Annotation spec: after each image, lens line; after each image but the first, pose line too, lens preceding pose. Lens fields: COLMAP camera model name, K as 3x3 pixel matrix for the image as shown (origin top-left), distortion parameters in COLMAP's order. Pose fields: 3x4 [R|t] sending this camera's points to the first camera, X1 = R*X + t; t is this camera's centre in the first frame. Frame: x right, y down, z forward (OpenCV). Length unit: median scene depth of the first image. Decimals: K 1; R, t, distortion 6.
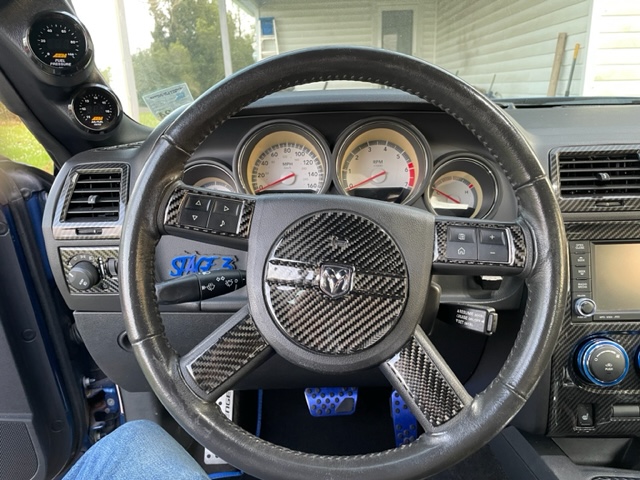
lens RADIAL K [[502.9, 0, 320.0], [0, 502.9, 240.0], [0, 0, 1]] dist [0.002750, 0.000872]
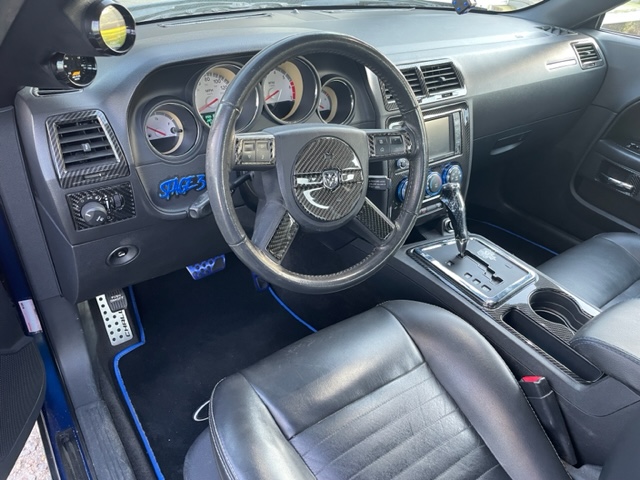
lens RADIAL K [[502.9, 0, 320.0], [0, 502.9, 240.0], [0, 0, 1]] dist [0.002750, 0.000872]
pose [[0.817593, -0.251805, 0.517819, -0.592485], [0.096236, 0.946417, 0.308274, -0.161951], [-0.567697, -0.202210, 0.798017, -0.245127]]
